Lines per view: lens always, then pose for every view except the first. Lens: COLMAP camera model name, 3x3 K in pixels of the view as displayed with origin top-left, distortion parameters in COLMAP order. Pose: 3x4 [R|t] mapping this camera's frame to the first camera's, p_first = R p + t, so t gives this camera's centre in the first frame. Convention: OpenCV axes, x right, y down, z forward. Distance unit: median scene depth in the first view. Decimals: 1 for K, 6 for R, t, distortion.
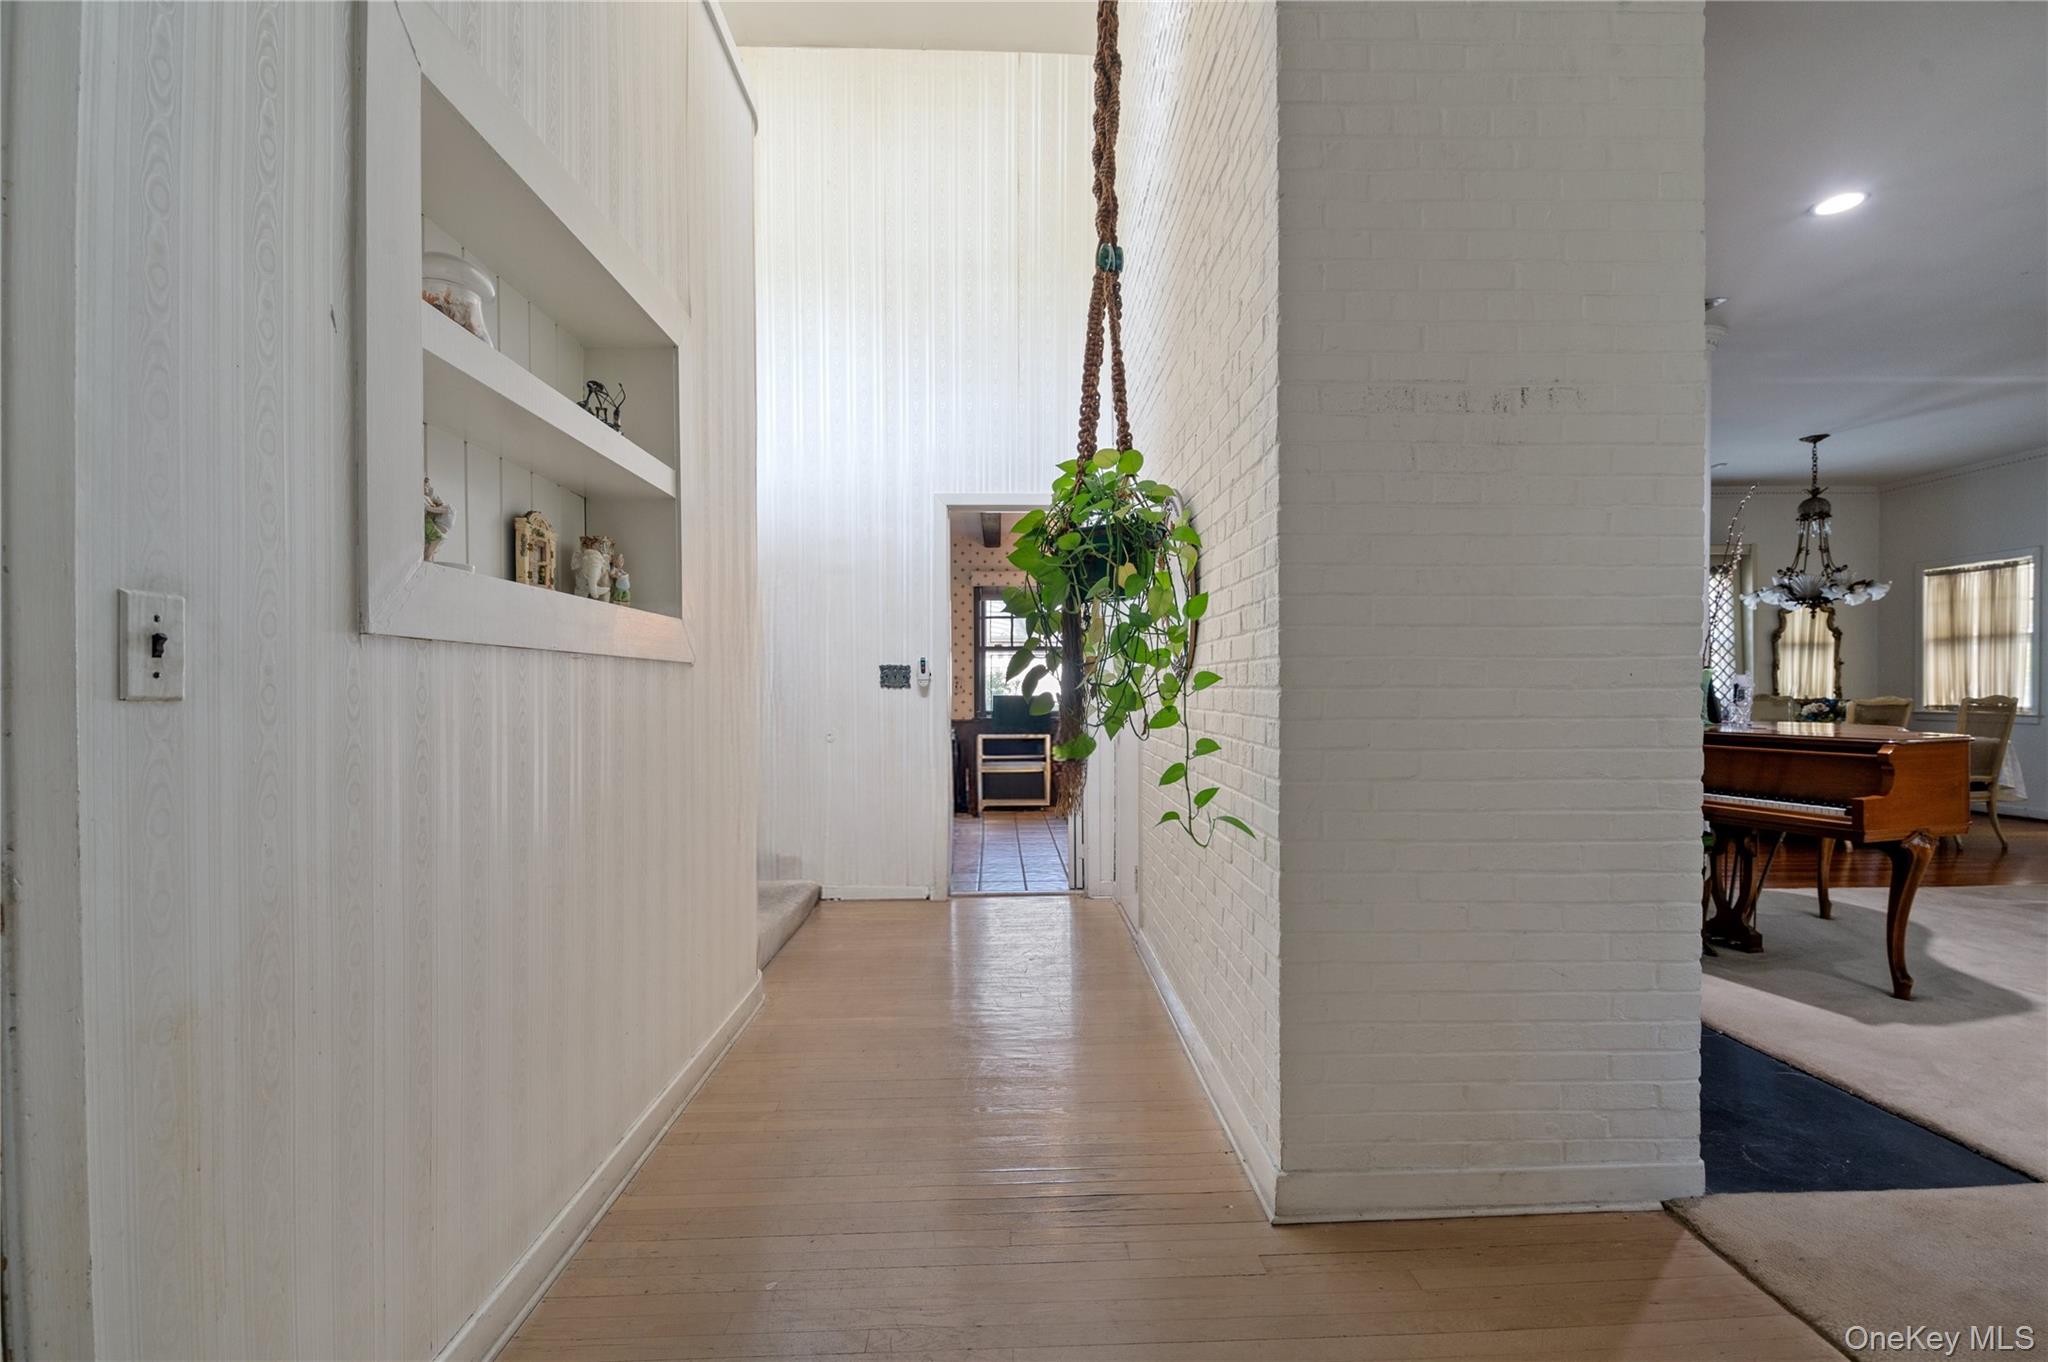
lens RADIAL K [[890.5, 0, 1022.3], [0, 890.5, 690.6], [0, 0, 1]] dist [-0.000038, -0.000214]
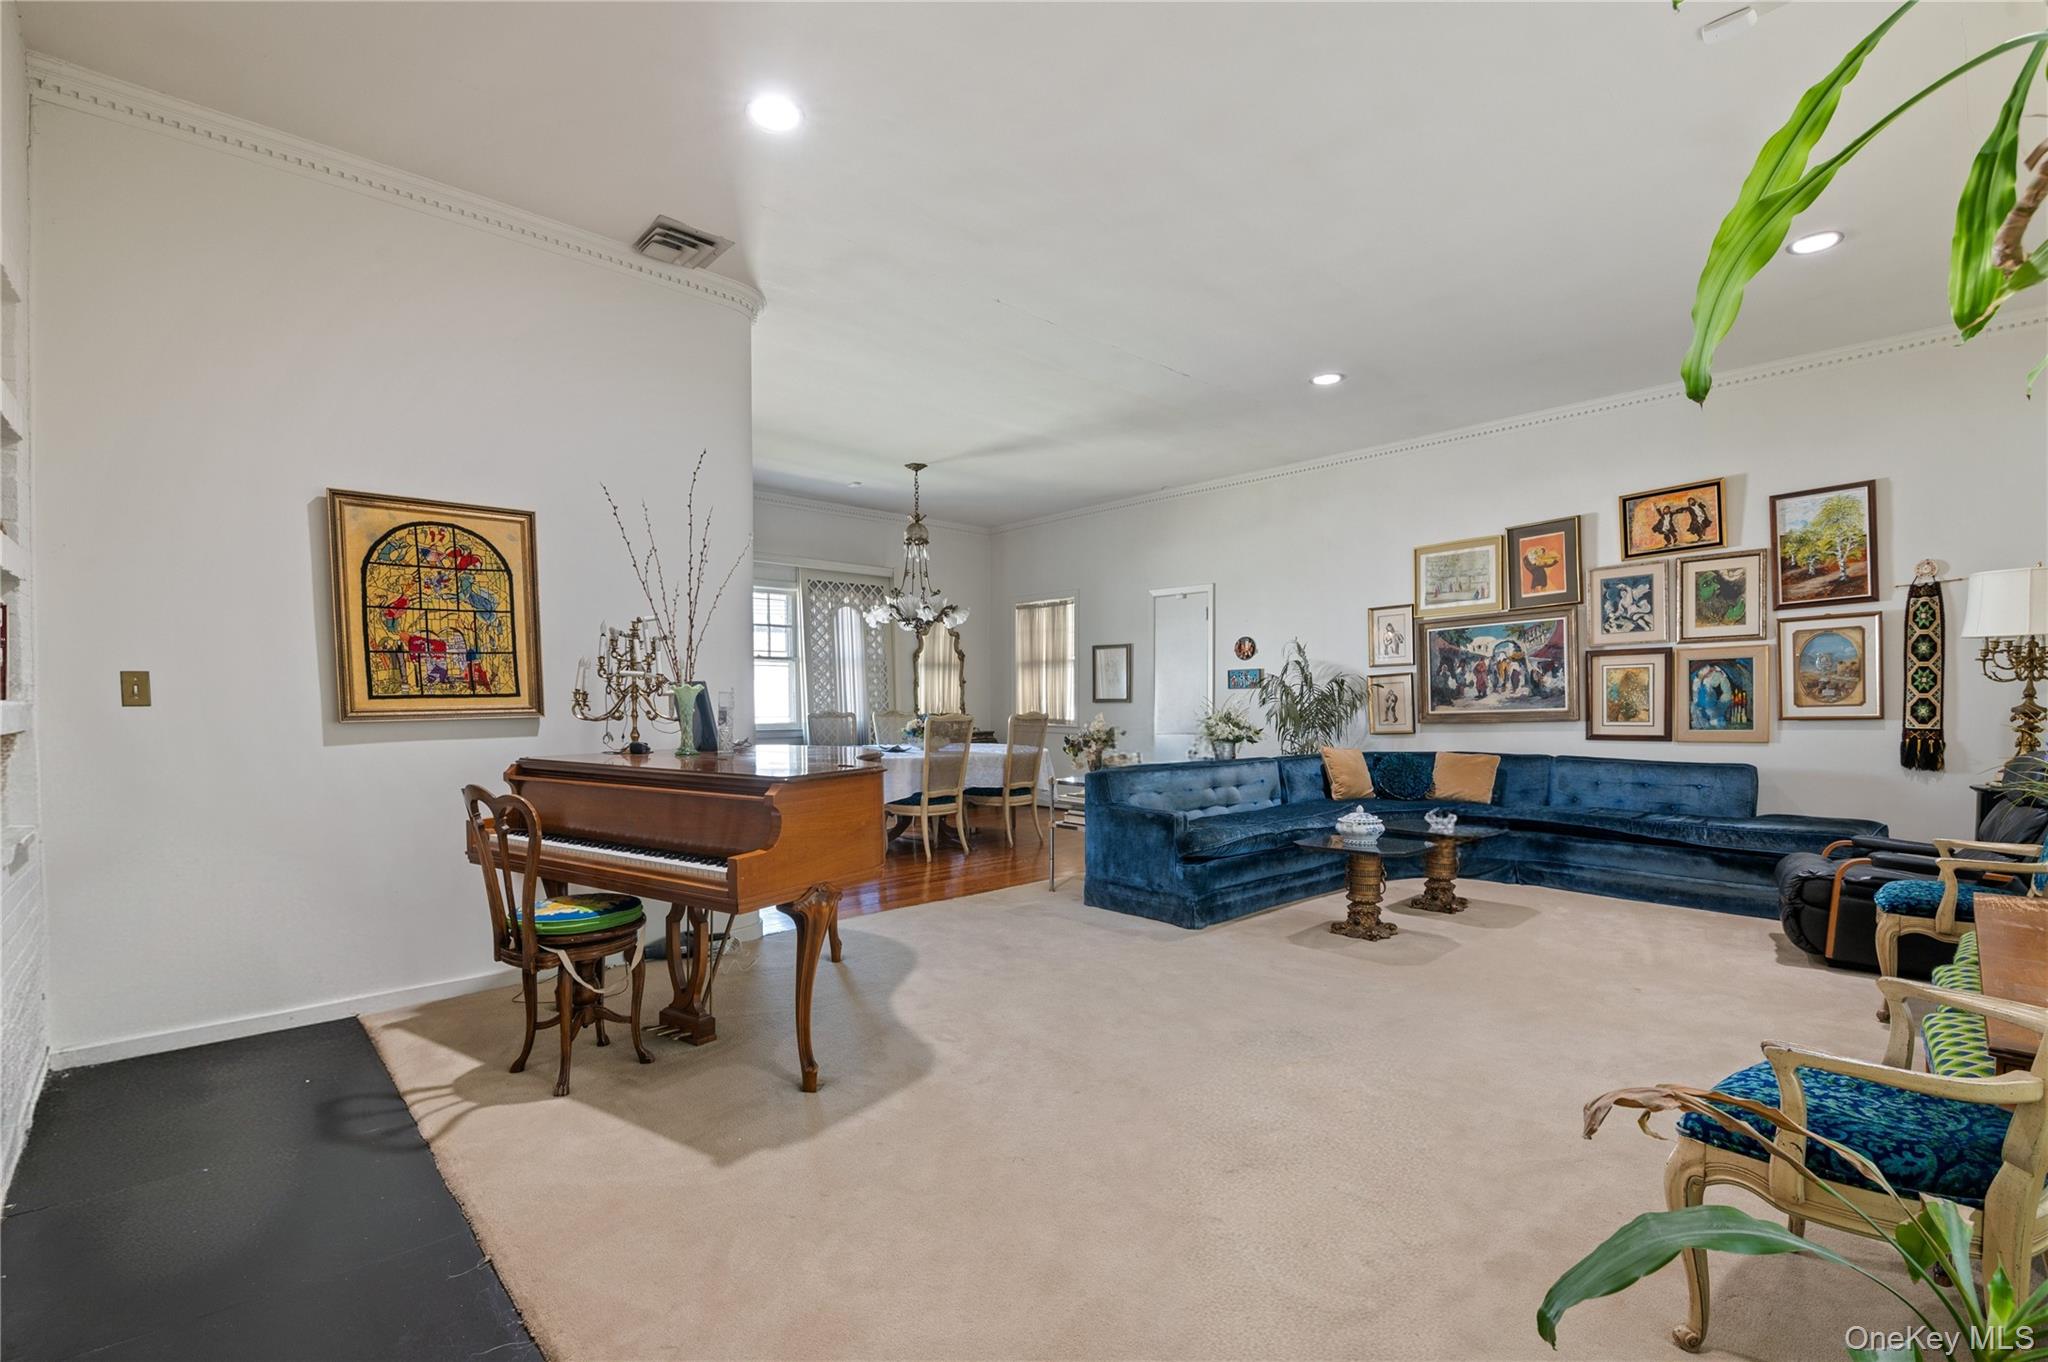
lens RADIAL K [[890.5, 0, 1022.3], [0, 890.5, 690.6], [0, 0, 1]] dist [-0.000038, -0.000214]
pose [[0.758931, 0.010950, 0.651079, 0.301161], [-0.002400, 0.999899, -0.014019, -0.005658], [-0.651167, 0.009077, 0.758880, 0.124463]]
